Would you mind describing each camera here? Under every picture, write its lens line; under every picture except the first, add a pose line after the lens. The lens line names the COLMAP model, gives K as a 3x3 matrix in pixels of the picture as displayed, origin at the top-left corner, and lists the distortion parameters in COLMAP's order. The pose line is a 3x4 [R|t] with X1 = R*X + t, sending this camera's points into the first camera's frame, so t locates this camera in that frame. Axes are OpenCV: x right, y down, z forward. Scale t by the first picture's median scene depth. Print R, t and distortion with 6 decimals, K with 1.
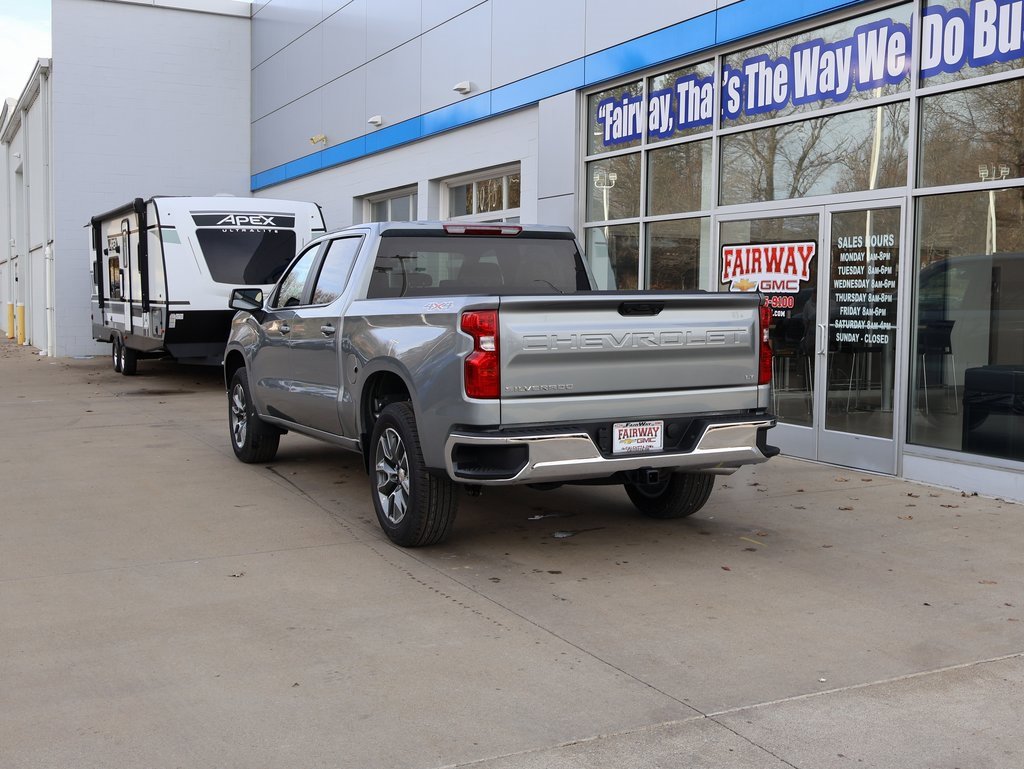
lens RADIAL K [[1185.0, 0, 513.3], [0, 1185.0, 384.8], [0, 0, 1]] dist [-0.007717, -0.009180]
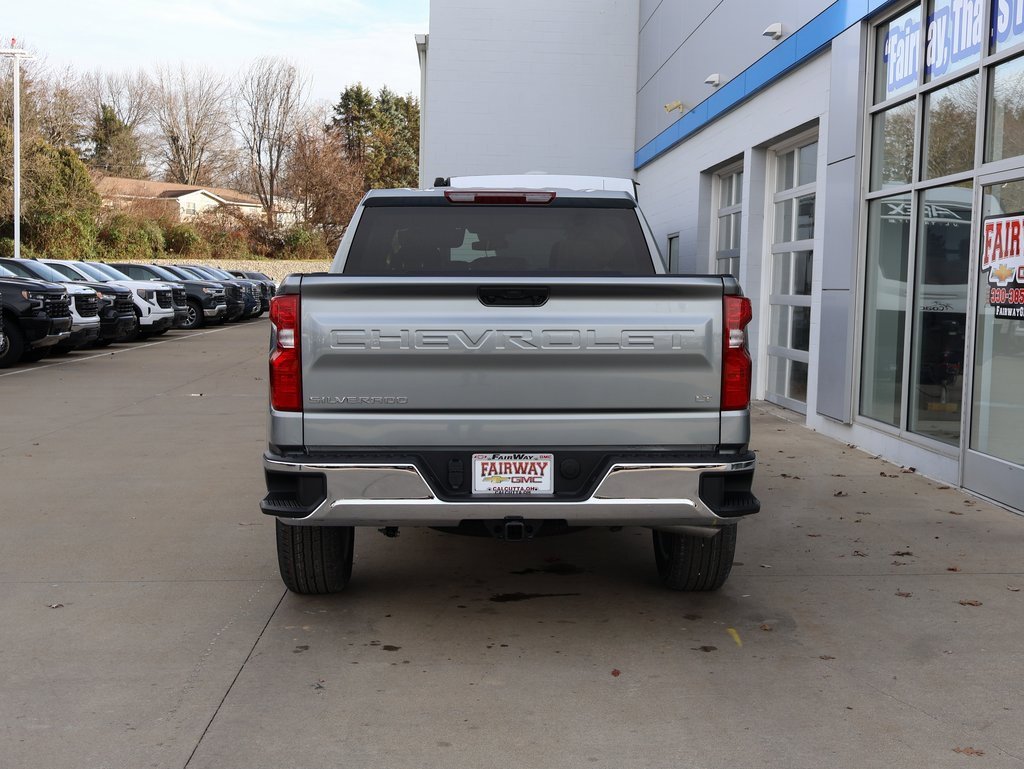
lens RADIAL K [[1315.8, 0, 510.3], [0, 1315.8, 385.1], [0, 0, 1]] dist [0.004539, -0.018594]
pose [[0.911749, 0.039842, -0.408810, 0.270399], [-0.041574, 0.999125, 0.004653, -0.008750], [0.408638, 0.012753, 0.912608, 0.169221]]
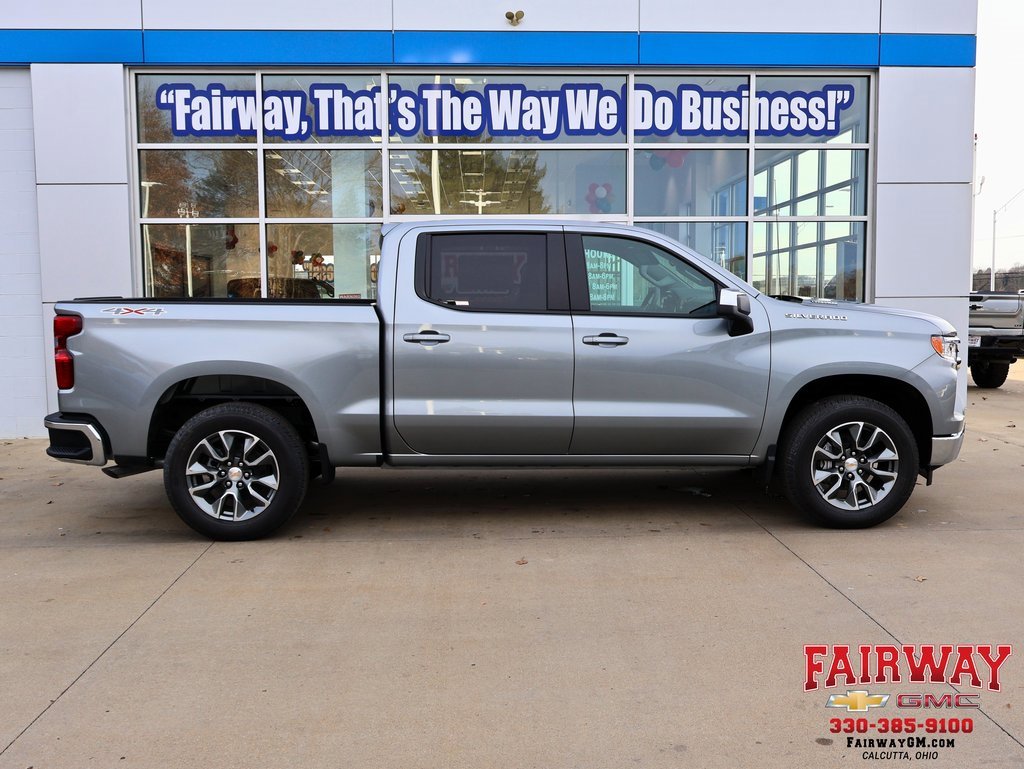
lens RADIAL K [[969.9, 0, 510.5], [0, 969.9, 385.5], [0, 0, 1]] dist [-0.005382, -0.009307]
pose [[0.403949, -0.087012, 0.910634, -0.667894], [0.077929, 0.995121, 0.060517, -0.045080], [-0.911456, 0.046519, 0.408759, 0.606247]]
